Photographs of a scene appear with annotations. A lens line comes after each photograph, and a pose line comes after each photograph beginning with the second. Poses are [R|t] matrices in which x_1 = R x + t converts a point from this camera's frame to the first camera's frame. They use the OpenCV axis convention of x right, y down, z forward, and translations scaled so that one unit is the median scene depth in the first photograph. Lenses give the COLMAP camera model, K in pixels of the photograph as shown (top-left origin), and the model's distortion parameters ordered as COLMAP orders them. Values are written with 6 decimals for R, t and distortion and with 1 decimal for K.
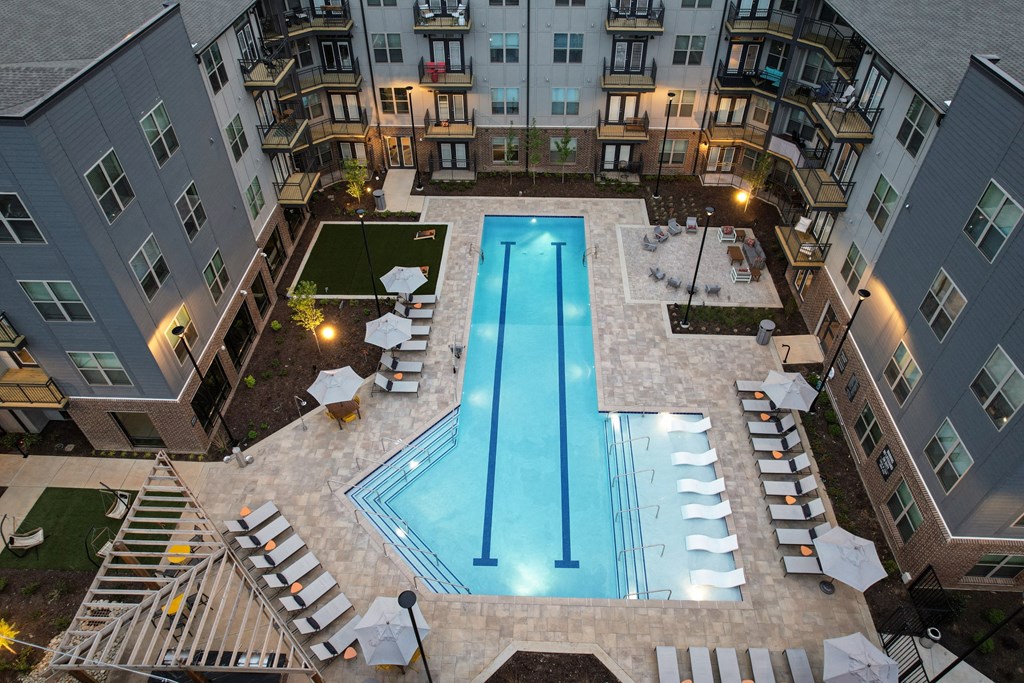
lens RADIAL K [[651.3, 0, 512.0], [0, 651.3, 341.5], [0, 0, 1]] dist [-0.070829, 0.062022]
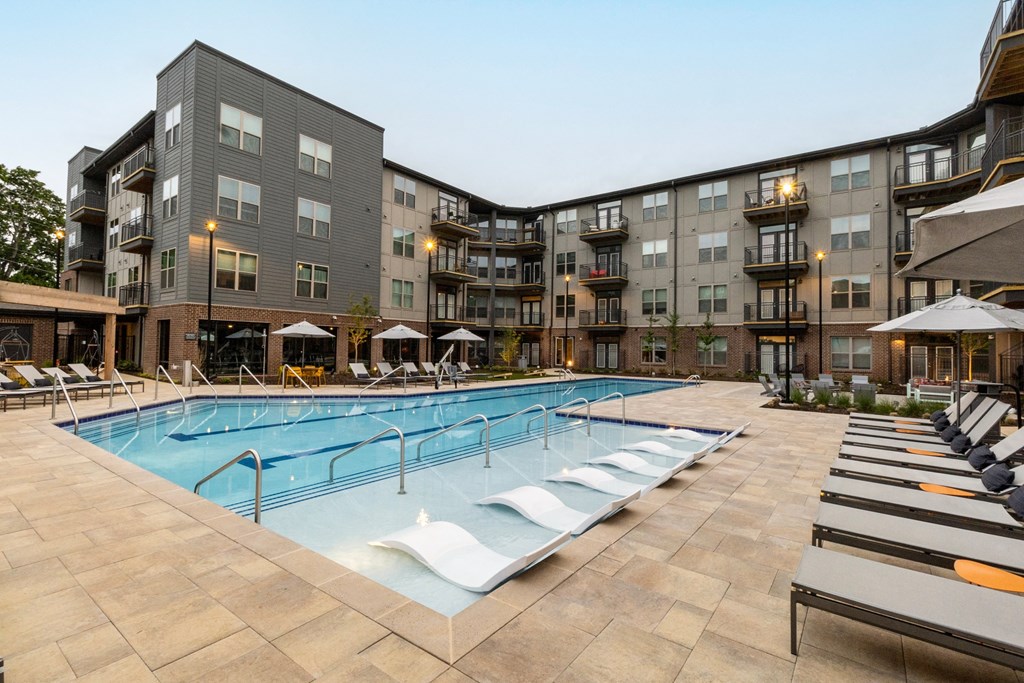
lens RADIAL K [[471.6, 0, 512.0], [0, 471.6, 341.5], [0, 0, 1]] dist [0.000655, -0.000456]
pose [[0.824374, 0.022475, -0.565599, 0.262130], [-0.412522, 0.708063, -0.573125, 0.247211], [0.387599, 0.705792, 0.592980, 0.520646]]
